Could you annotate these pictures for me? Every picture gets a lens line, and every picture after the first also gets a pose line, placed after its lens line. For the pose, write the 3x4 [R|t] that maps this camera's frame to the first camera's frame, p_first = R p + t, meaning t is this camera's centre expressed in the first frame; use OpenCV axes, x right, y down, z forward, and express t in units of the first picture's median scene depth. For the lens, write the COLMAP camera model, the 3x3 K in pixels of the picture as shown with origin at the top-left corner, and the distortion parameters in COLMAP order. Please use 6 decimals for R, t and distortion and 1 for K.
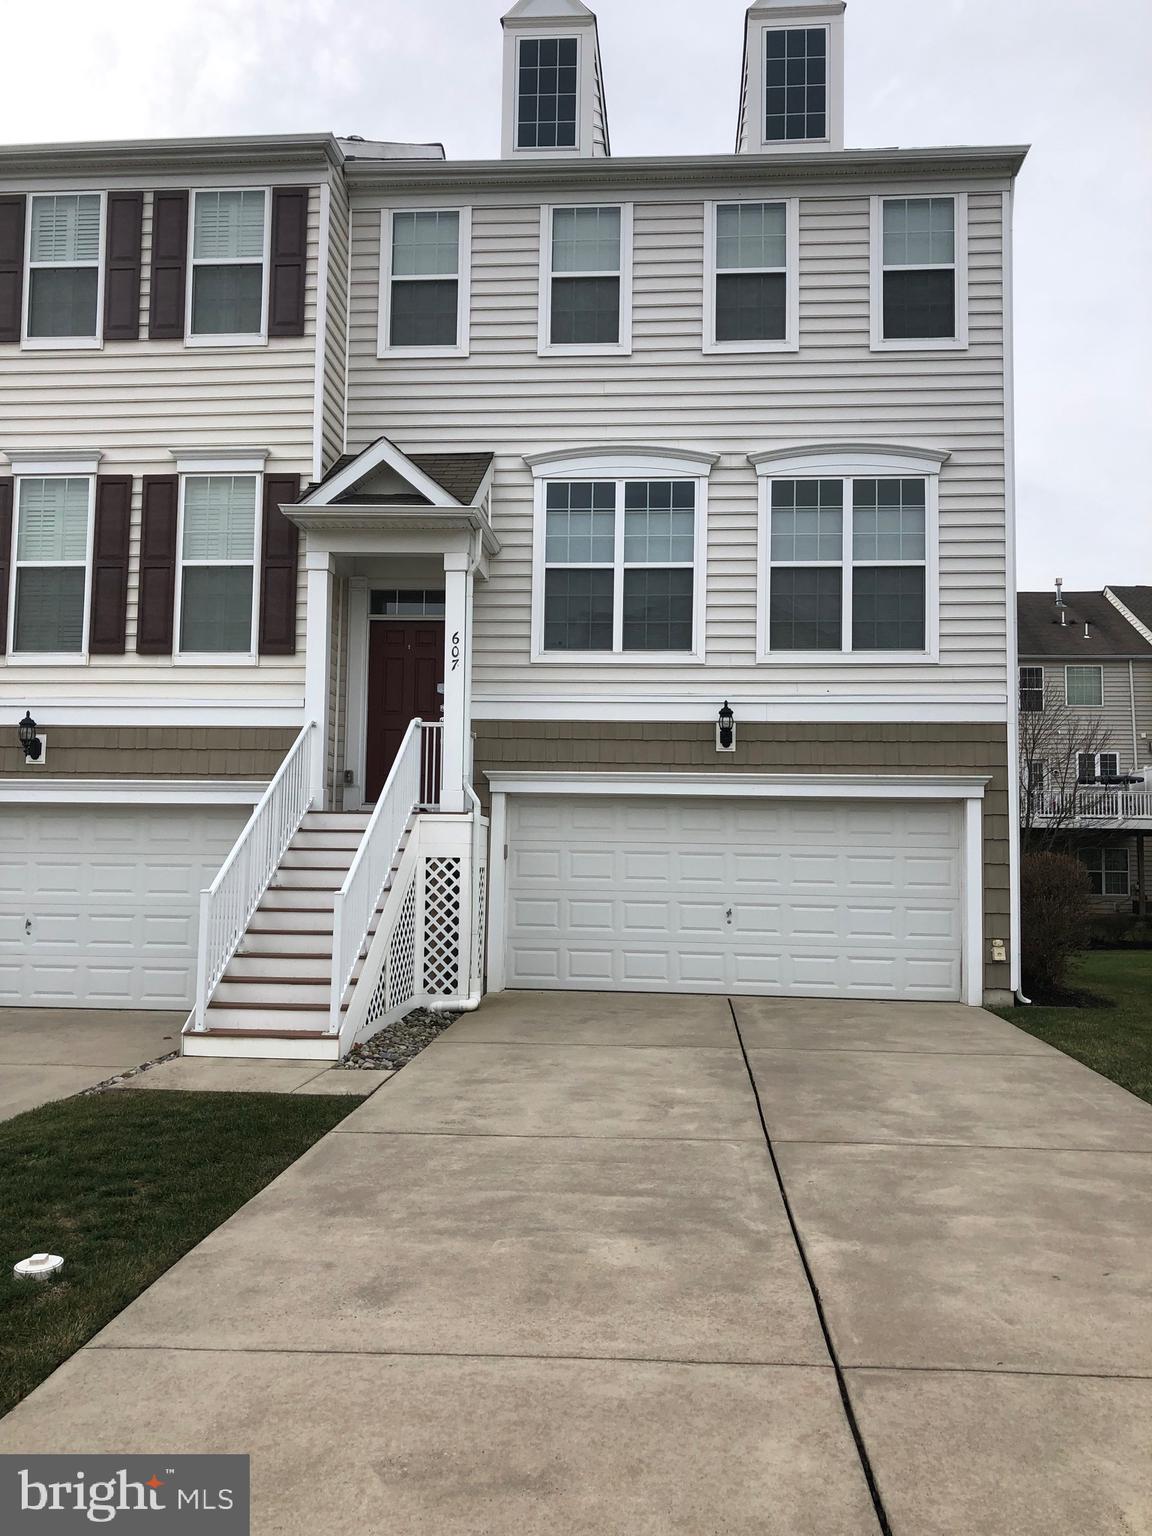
lens RADIAL K [[1259.0, 0, 579.7], [0, 1259.0, 776.2], [0, 0, 1]] dist [0.051780, -0.058898]
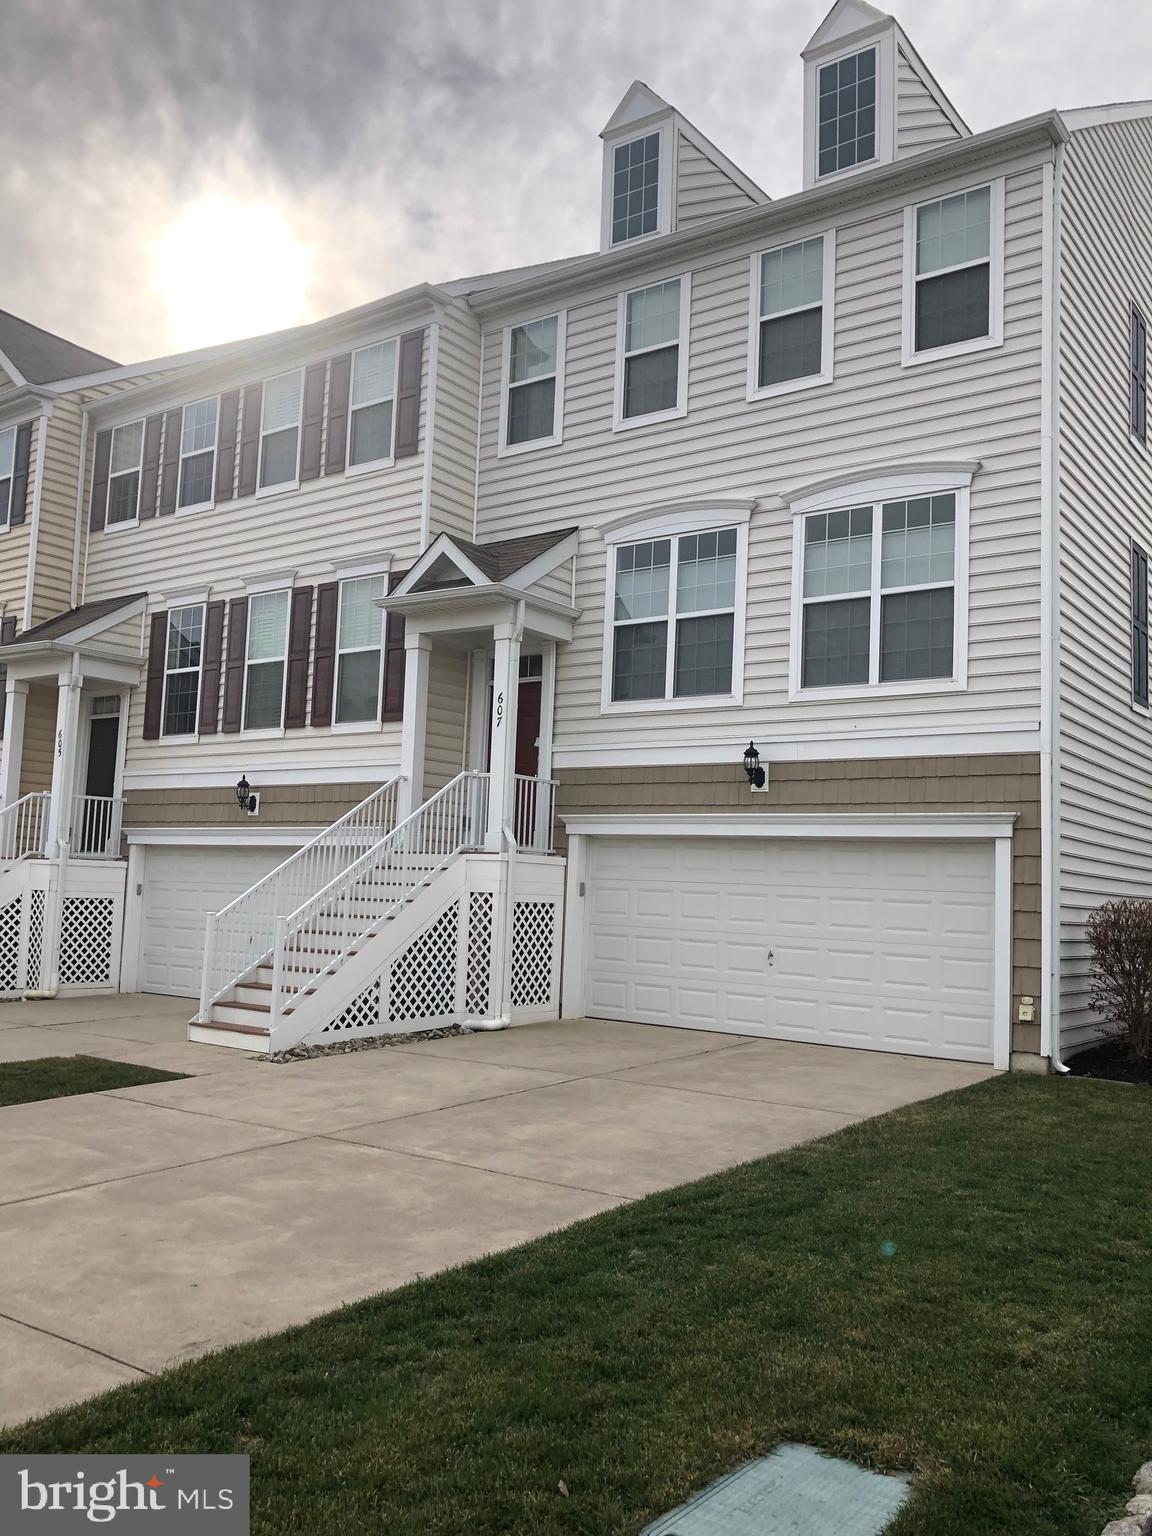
lens RADIAL K [[1259.0, 0, 562.1], [0, 1259.0, 770.9], [0, 0, 1]] dist [0.051780, -0.058898]
pose [[0.851168, -0.034210, -0.523777, 0.506311], [0.014261, 0.999013, -0.042075, 0.003478], [0.524699, 0.028343, 0.850816, 0.065367]]
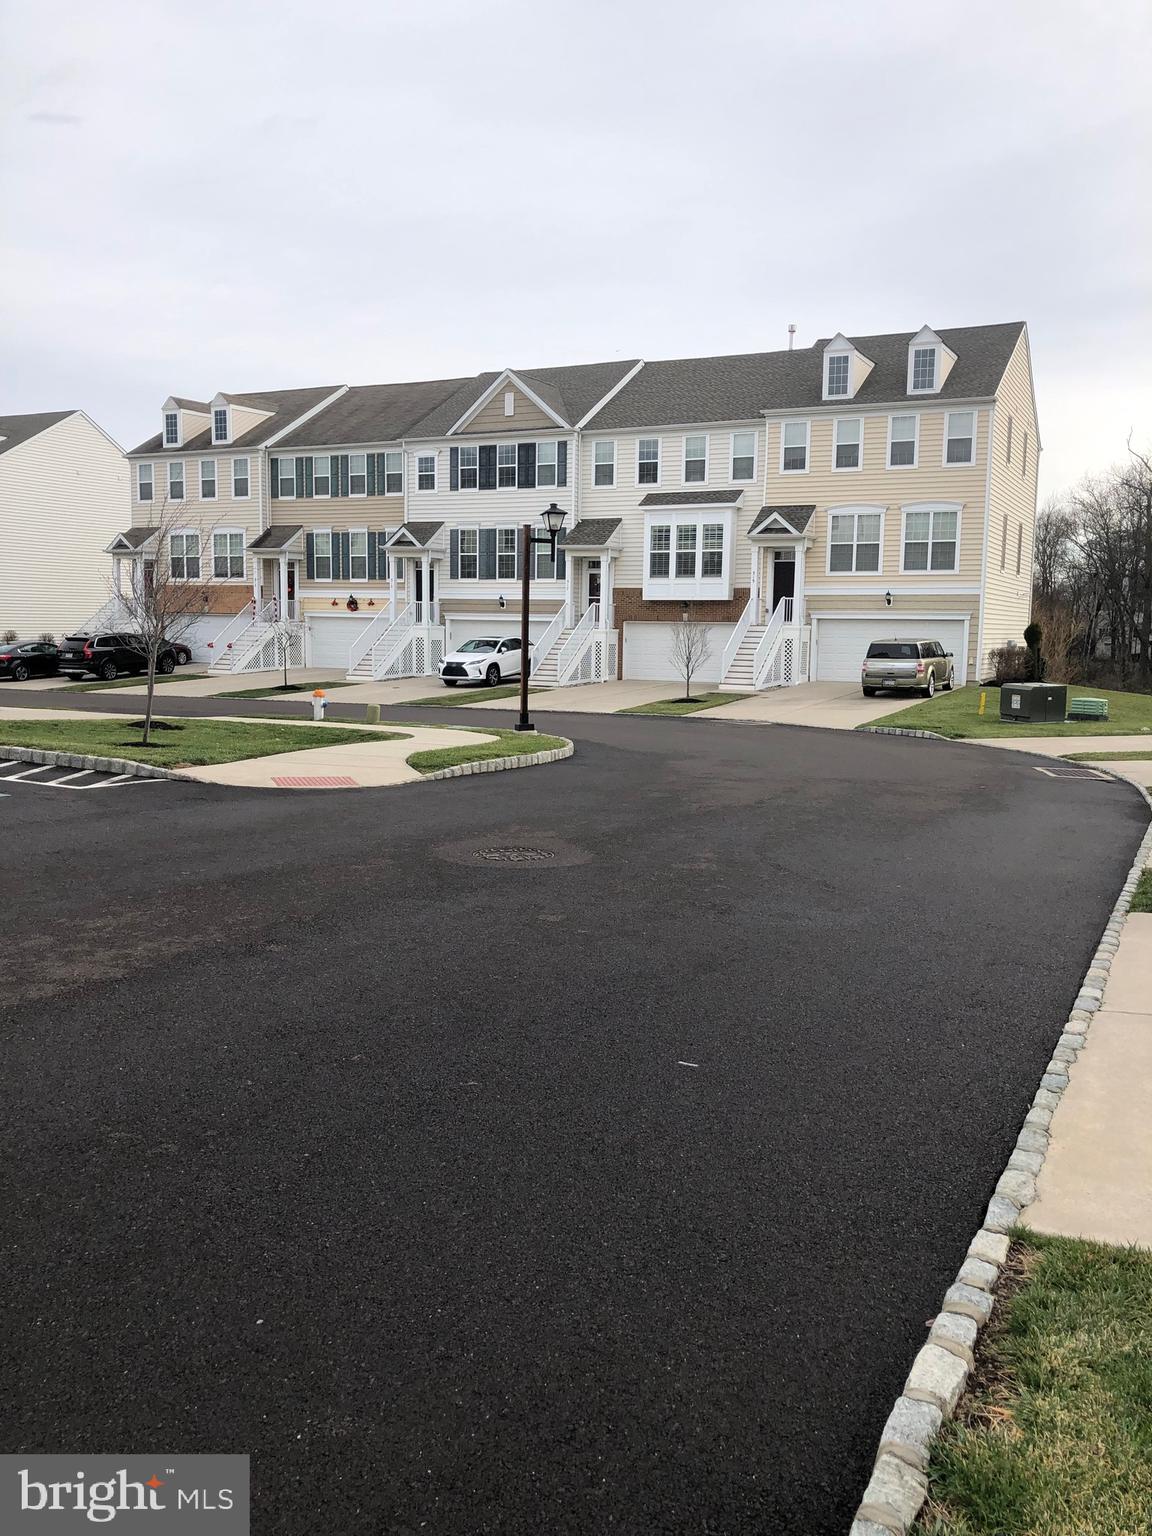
lens RADIAL K [[1259.0, 0, 570.5], [0, 1259.0, 776.1], [0, 0, 1]] dist [0.051780, -0.058898]
pose [[0.927836, 0.040556, -0.370778, 0.559787], [0.017549, 0.988224, 0.152007, -0.087854], [0.372576, -0.147544, 0.916197, -2.189534]]
